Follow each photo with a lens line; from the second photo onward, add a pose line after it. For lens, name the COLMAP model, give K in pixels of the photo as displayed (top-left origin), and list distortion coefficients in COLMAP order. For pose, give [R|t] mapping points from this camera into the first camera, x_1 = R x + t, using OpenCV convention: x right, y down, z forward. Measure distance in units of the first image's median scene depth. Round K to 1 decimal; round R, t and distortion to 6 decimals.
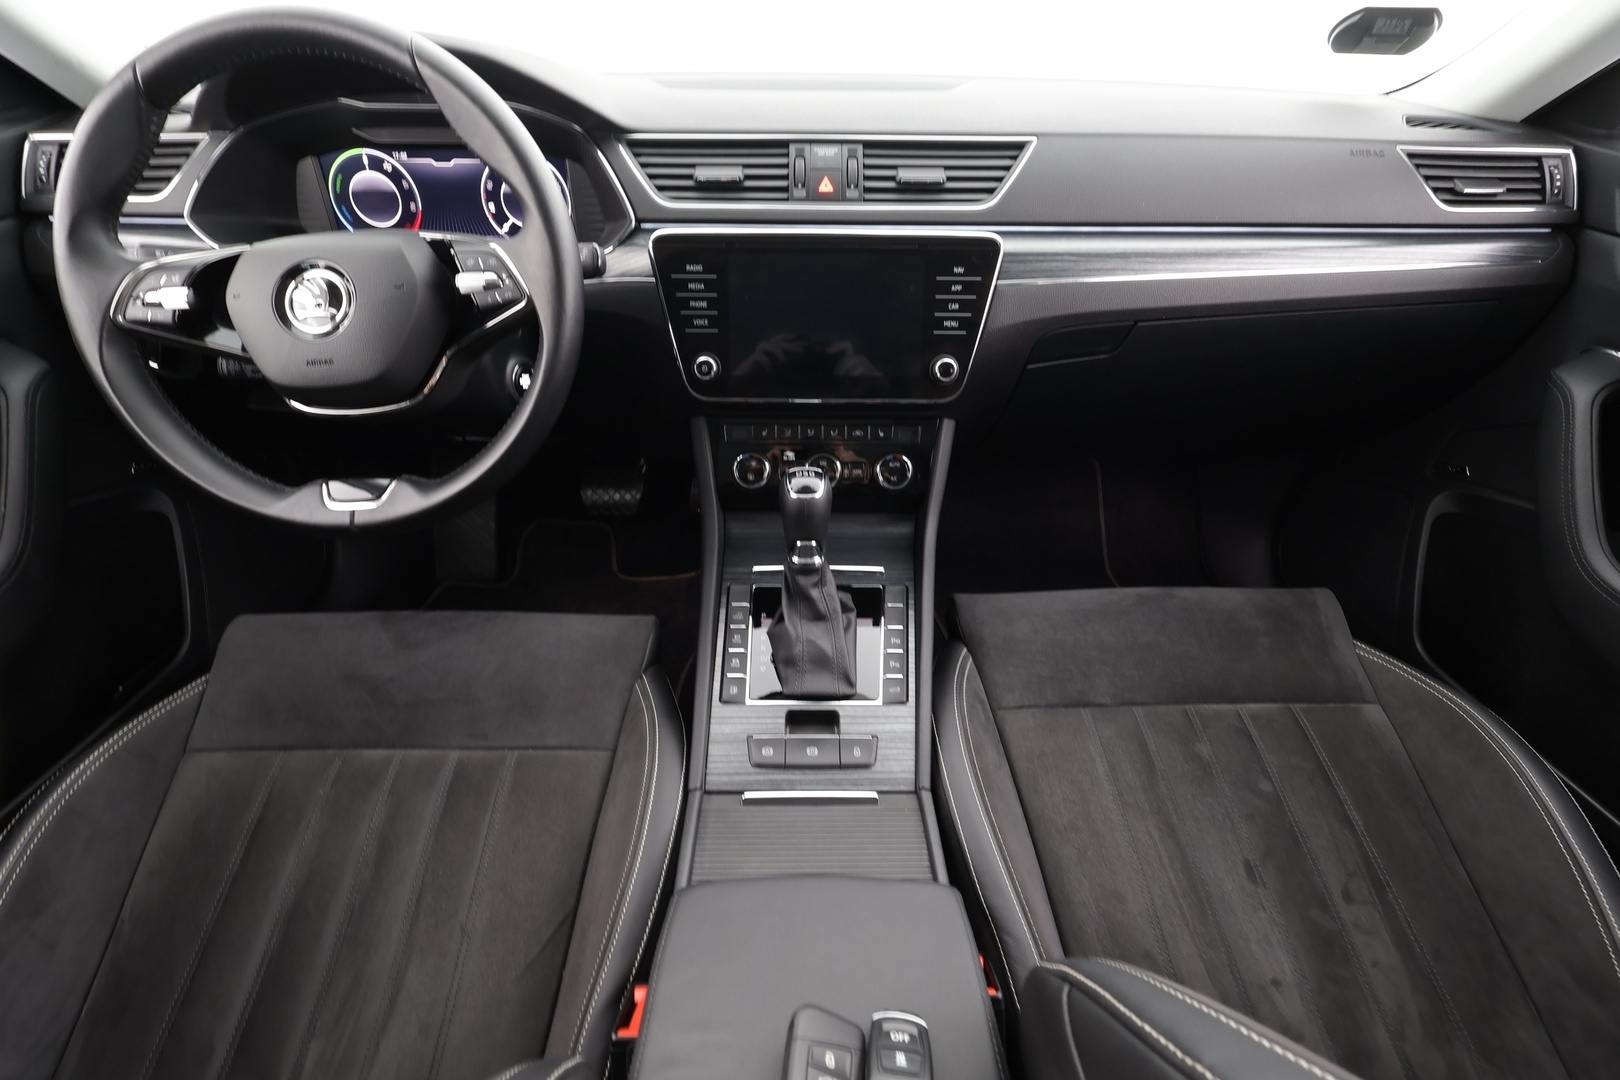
lens RADIAL K [[785.5, 0, 816.8], [0, 785.5, 547.2], [0, 0, 1]] dist [0.004103, 0.001252]
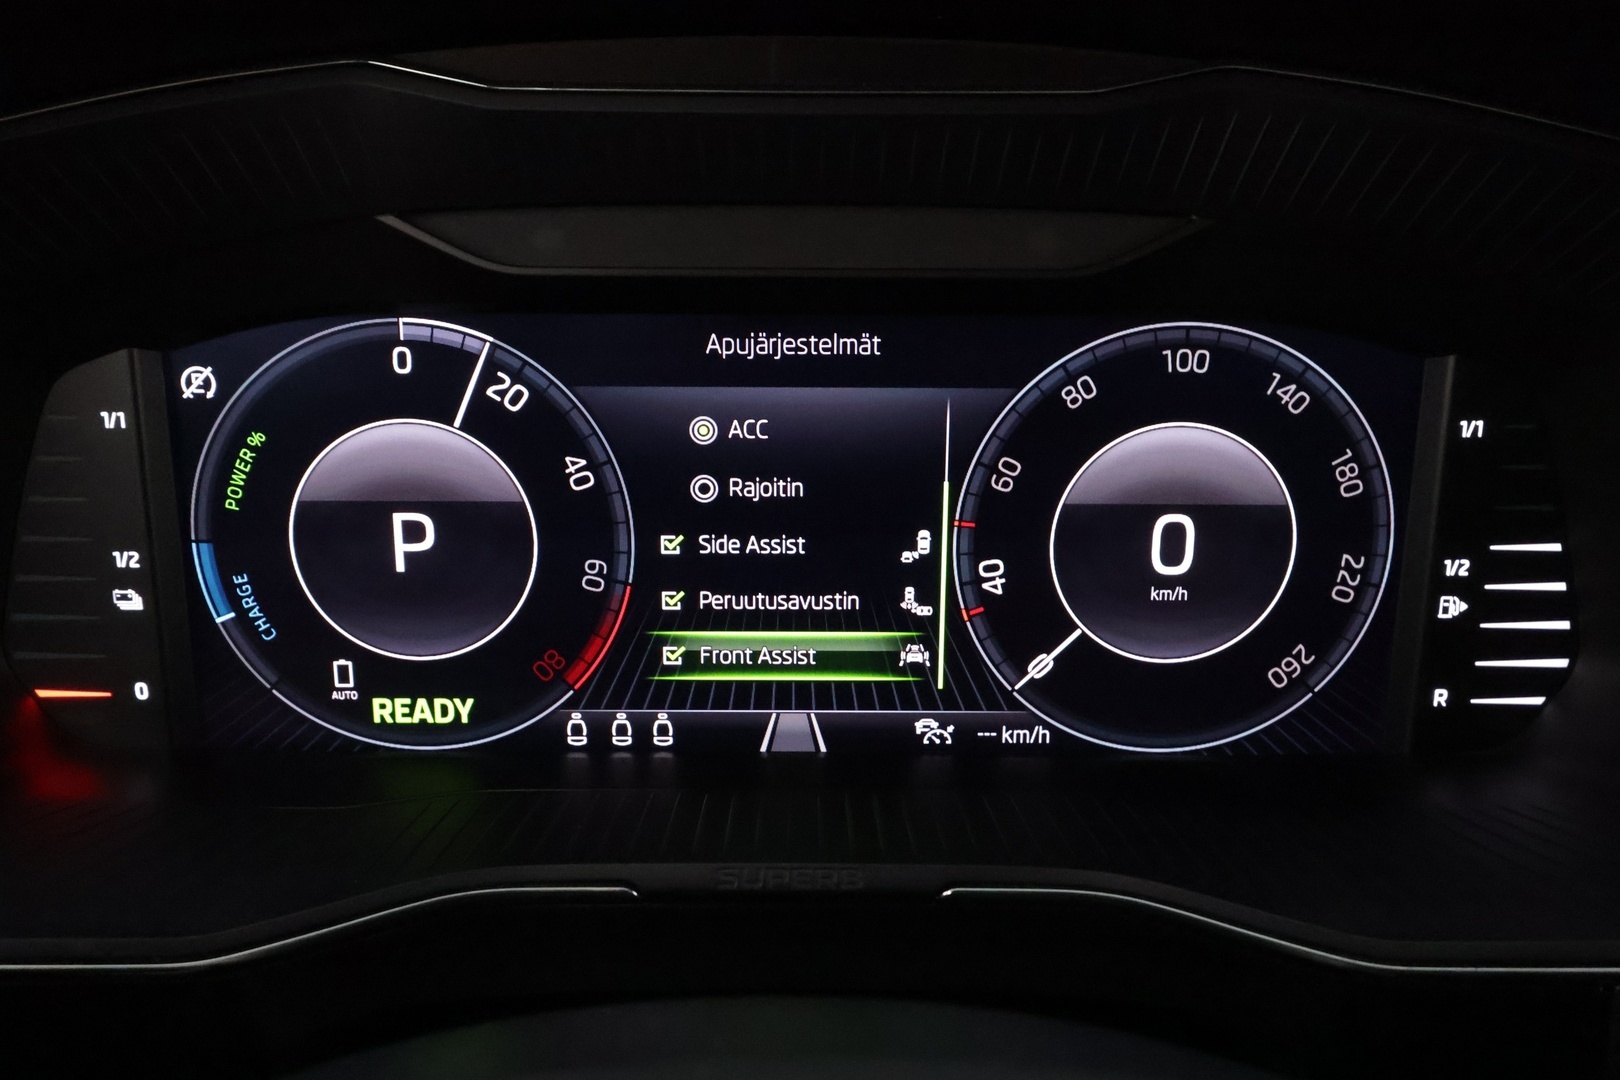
lens RADIAL K [[1295.7, 0, 804.9], [0, 1295.7, 535.6], [0, 0, 1]] dist [0.009725, -0.010279]
pose [[0.999990, -0.000343, 0.004566, -0.511162], [0.001658, 0.956685, -0.291120, -0.384976], [-0.004269, 0.291125, 0.956676, 0.761045]]
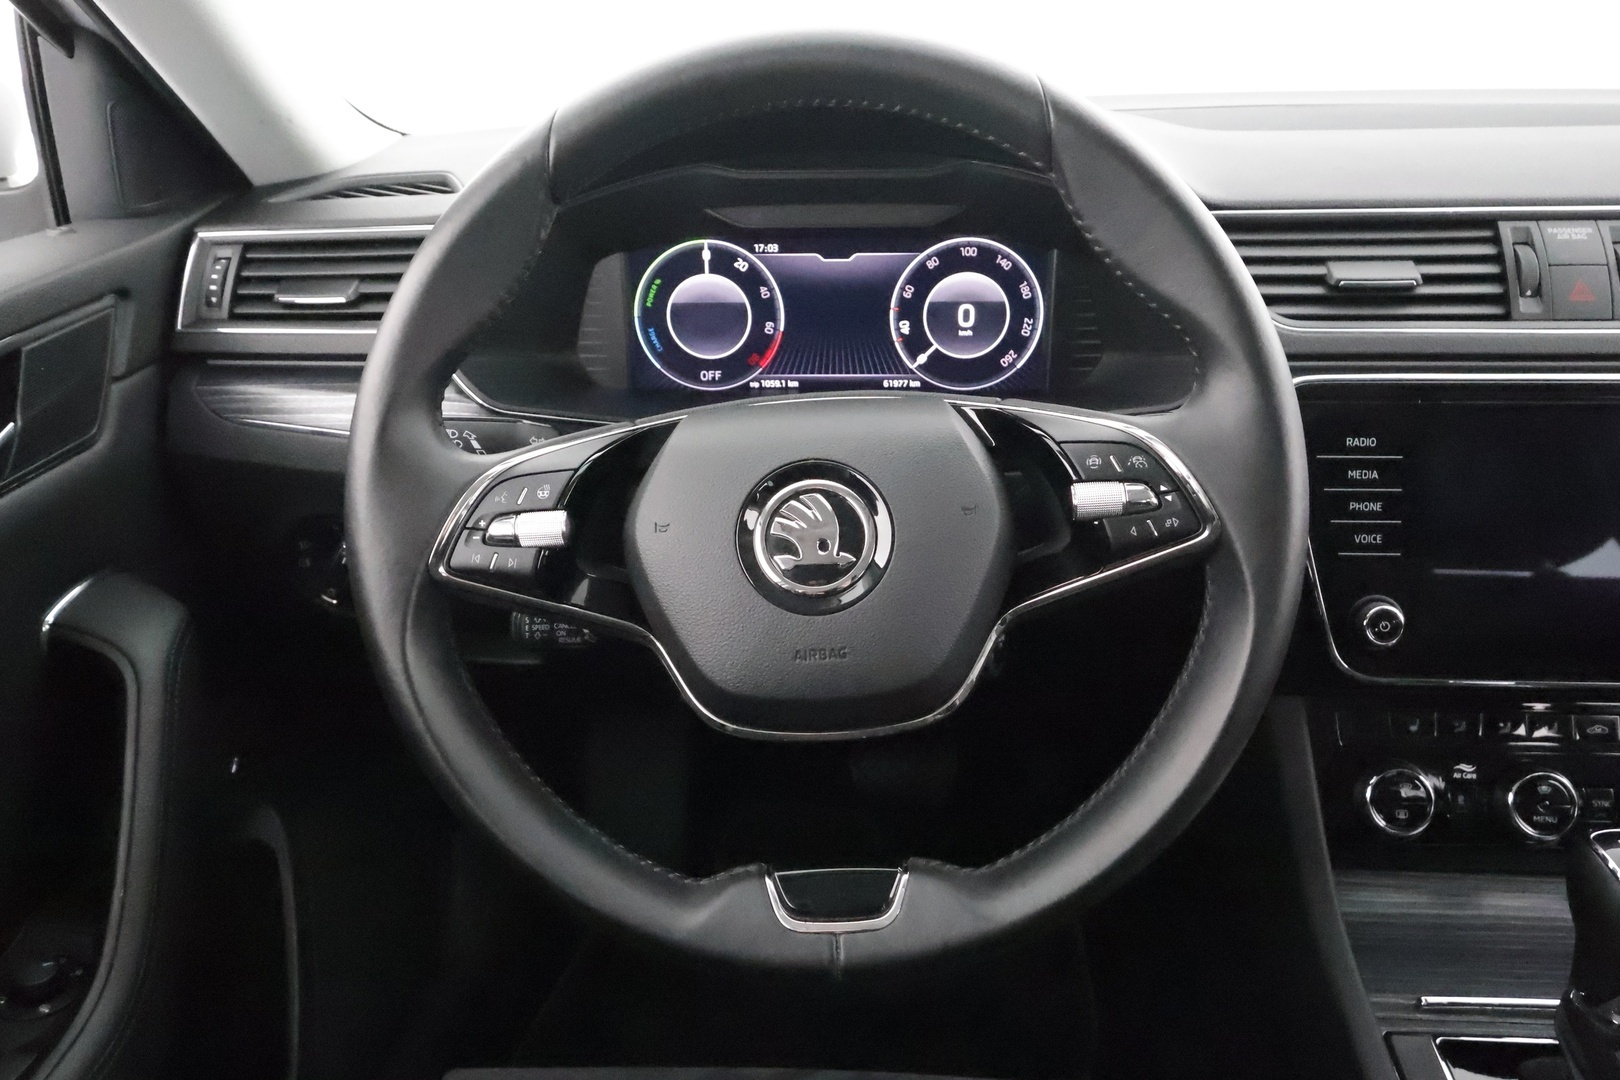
lens RADIAL K [[1223.7, 0, 803.5], [0, 1223.7, 538.2], [0, 0, 1]] dist [0.005514, 0.004843]
pose [[0.997738, 0.002170, -0.067194, -0.472130], [-0.013851, 0.984670, -0.173875, -0.135765], [0.065786, 0.174412, 0.982473, 0.155127]]
